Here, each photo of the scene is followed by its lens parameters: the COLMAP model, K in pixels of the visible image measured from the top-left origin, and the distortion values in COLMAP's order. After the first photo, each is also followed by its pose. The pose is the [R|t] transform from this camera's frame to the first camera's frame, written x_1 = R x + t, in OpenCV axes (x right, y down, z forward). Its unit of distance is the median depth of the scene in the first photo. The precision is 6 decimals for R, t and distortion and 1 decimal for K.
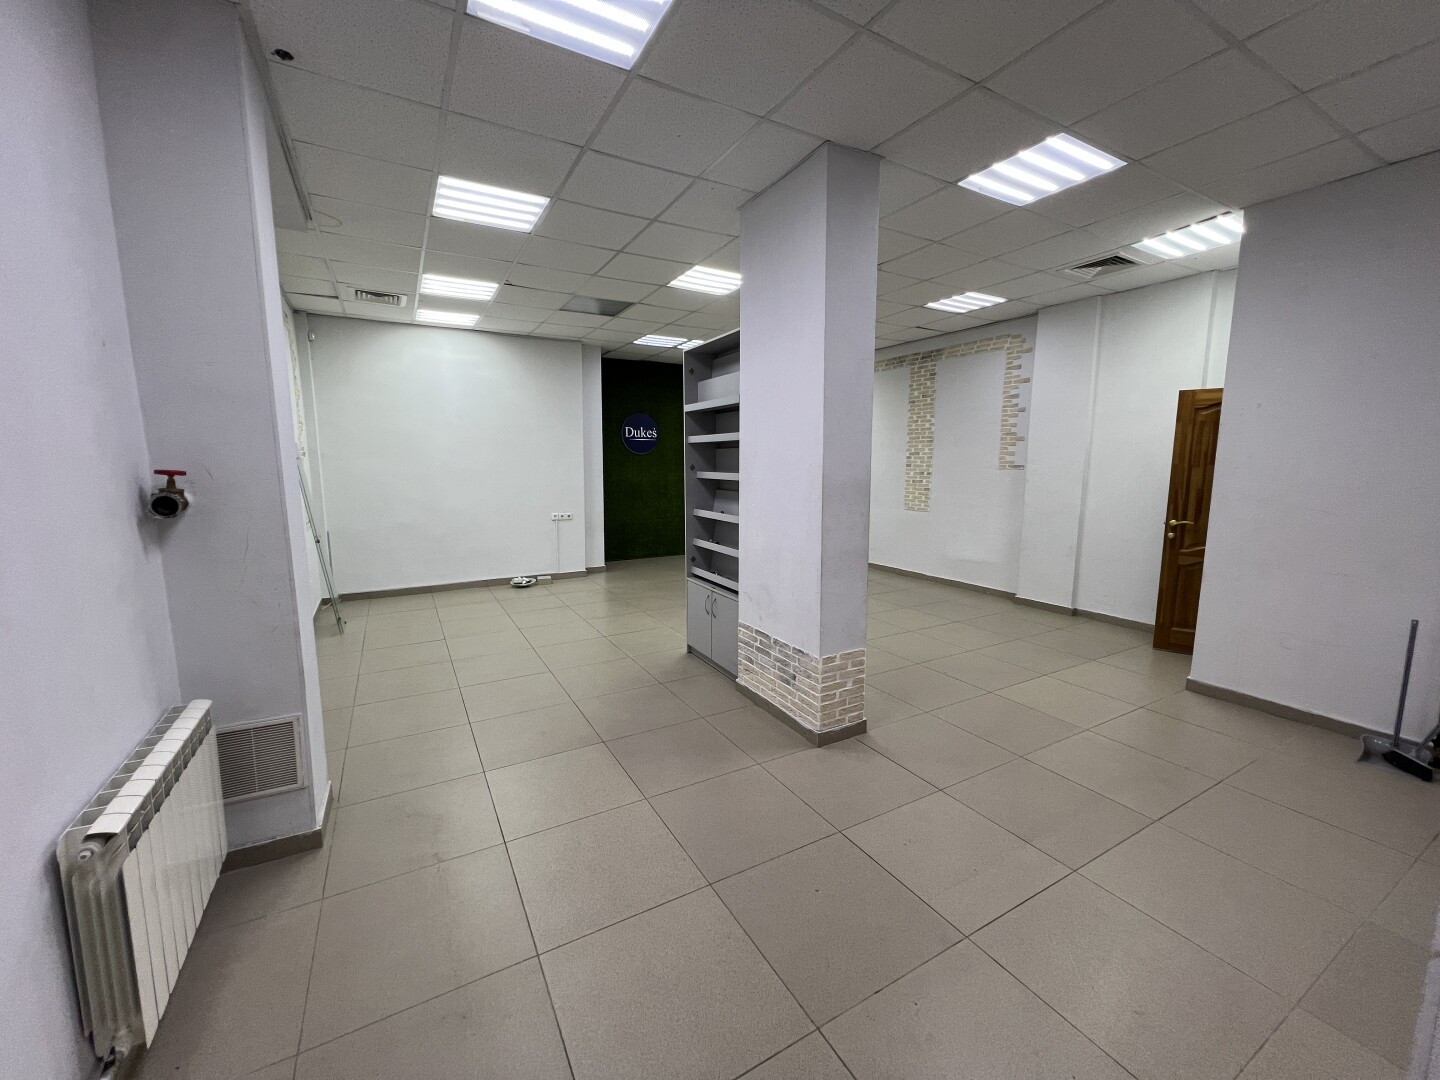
lens RADIAL K [[574.8, 0, 719.0], [0, 574.8, 541.8], [0, 0, 1]] dist [-0.002662, 0.000291]
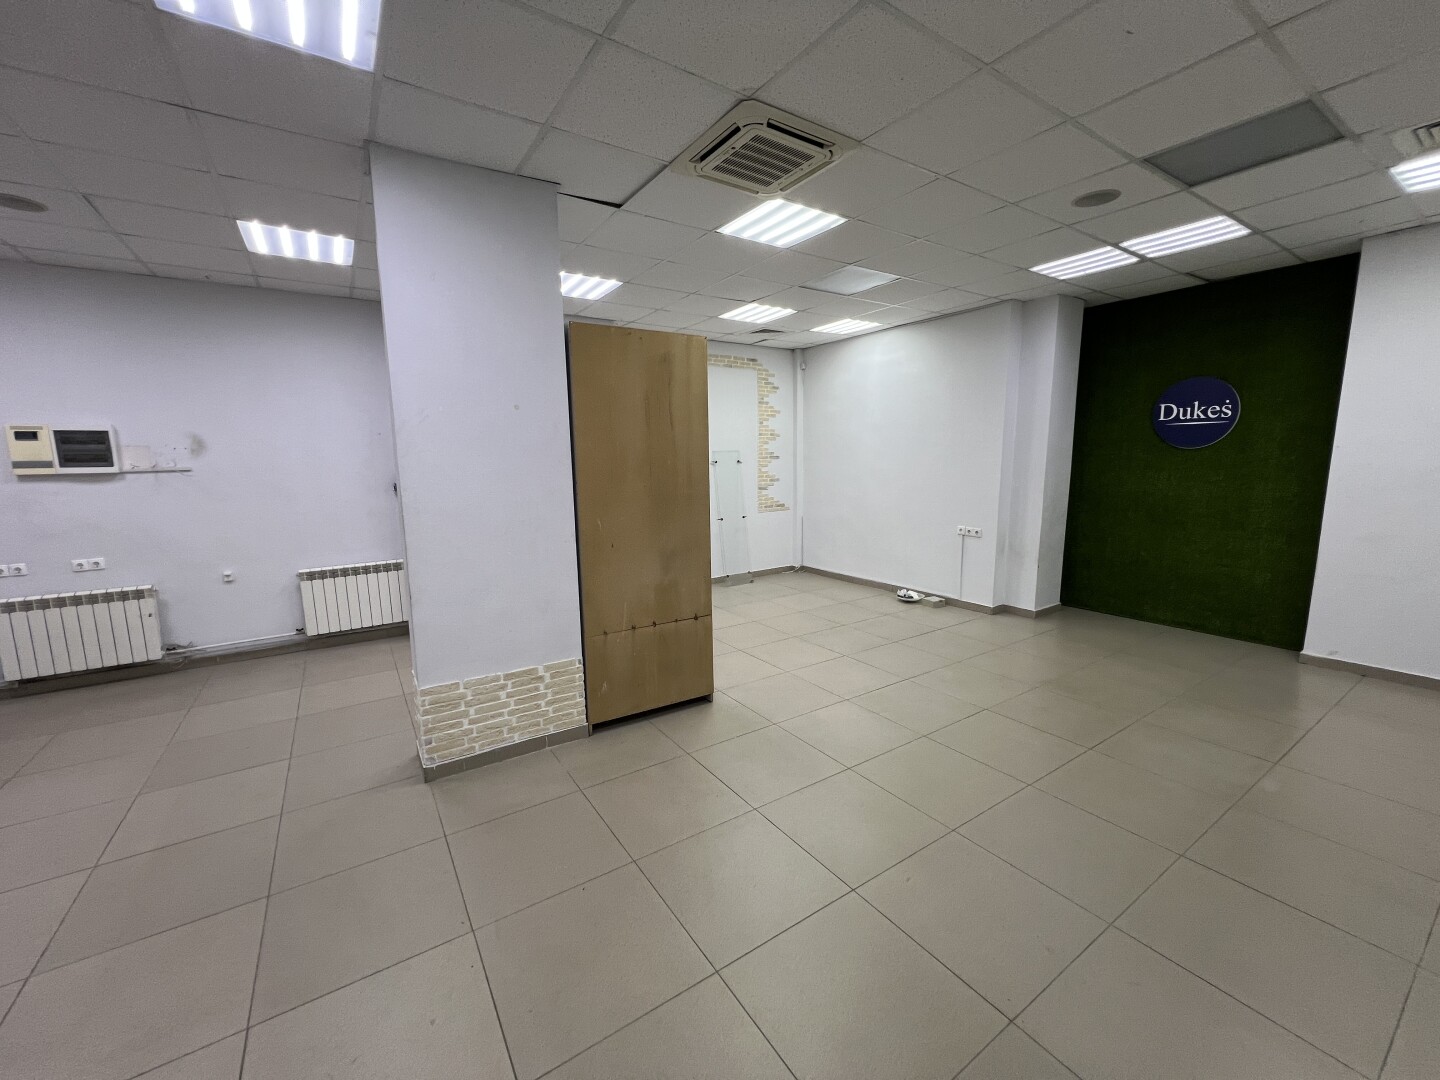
lens RADIAL K [[574.8, 0, 717.9], [0, 574.8, 541.7], [0, 0, 1]] dist [-0.002662, 0.000291]
pose [[0.072571, 0.146089, -0.986606, 0.880663], [-0.125283, 0.982714, 0.136297, -0.170610], [0.989463, 0.113714, 0.089620, 1.044497]]
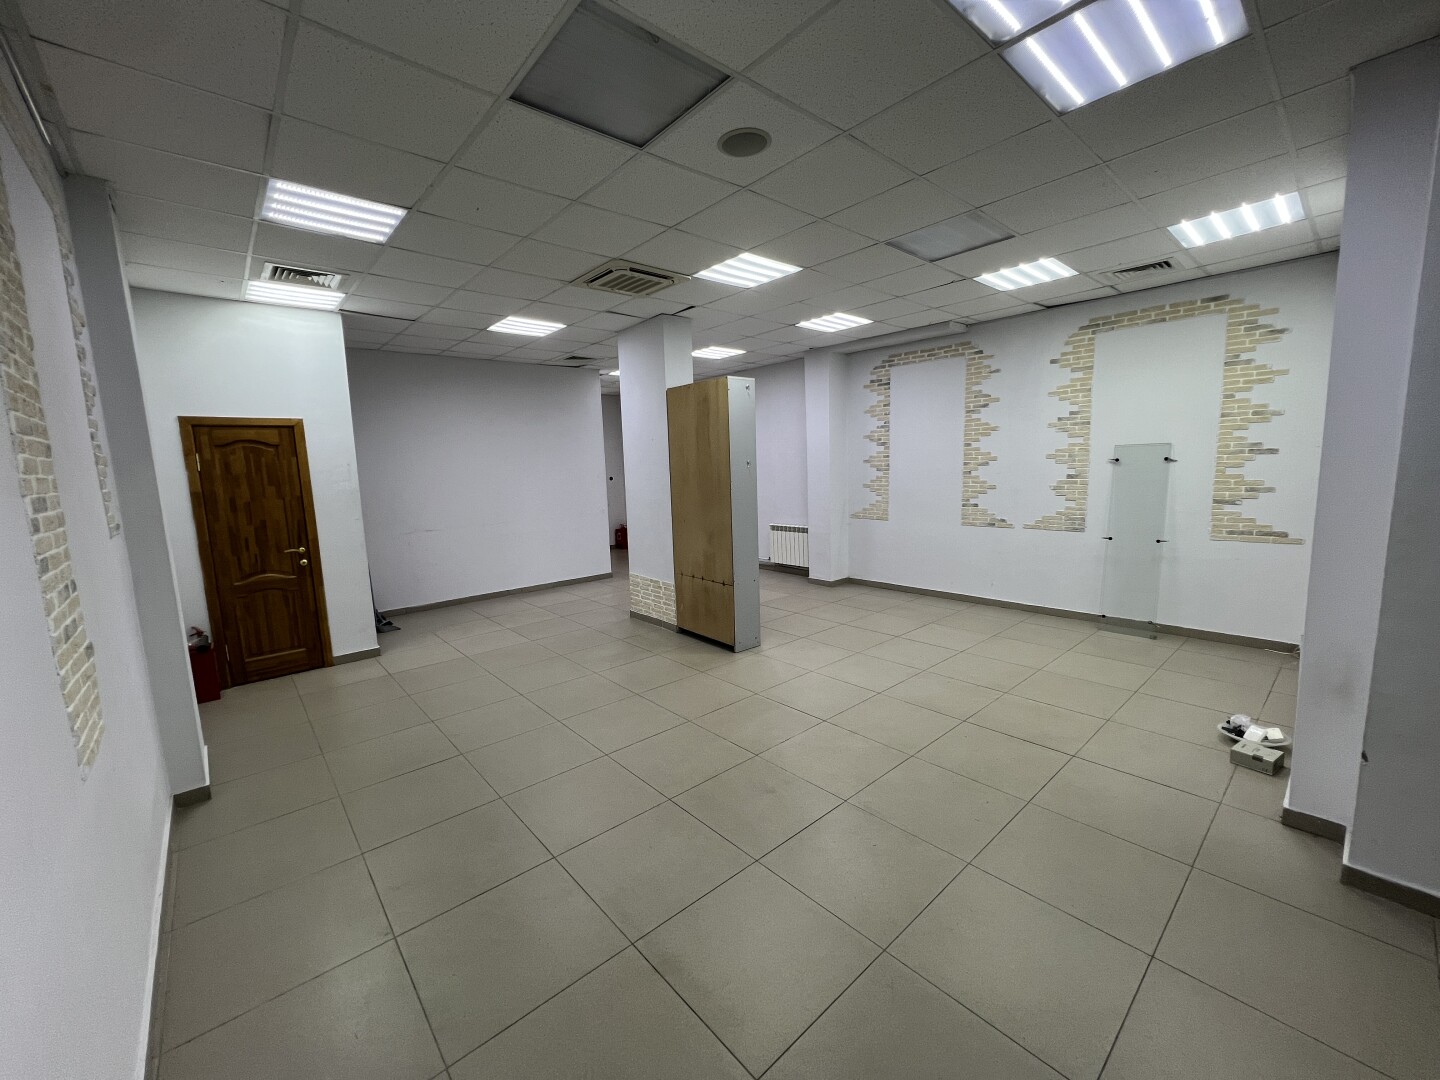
lens RADIAL K [[574.8, 0, 719.8], [0, 574.8, 541.6], [0, 0, 1]] dist [-0.002662, 0.000291]
pose [[-0.977889, 0.062371, -0.199607, 0.260476], [0.005273, 0.961539, 0.274618, -0.349005], [0.209059, 0.267493, -0.940607, 2.221040]]
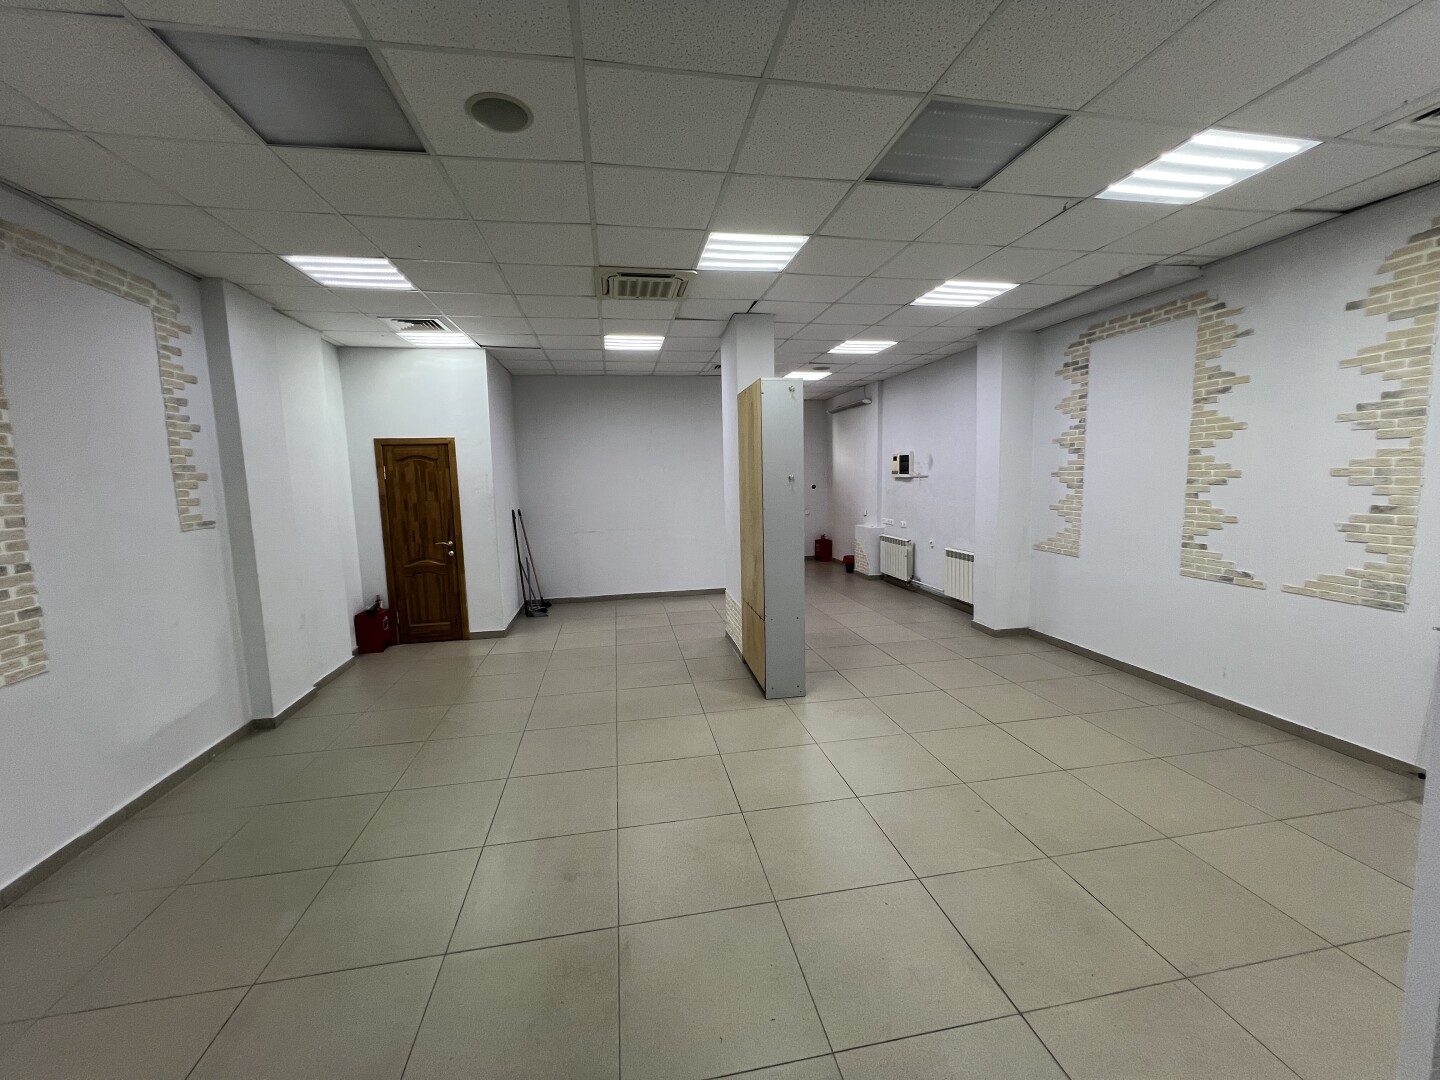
lens RADIAL K [[574.8, 0, 718.1], [0, 574.8, 540.3], [0, 0, 1]] dist [-0.002662, 0.000291]
pose [[-0.944024, -0.011342, 0.329682, -0.255305], [0.074048, 0.966619, 0.245286, -0.329314], [-0.321459, 0.255968, -0.911671, 2.052502]]
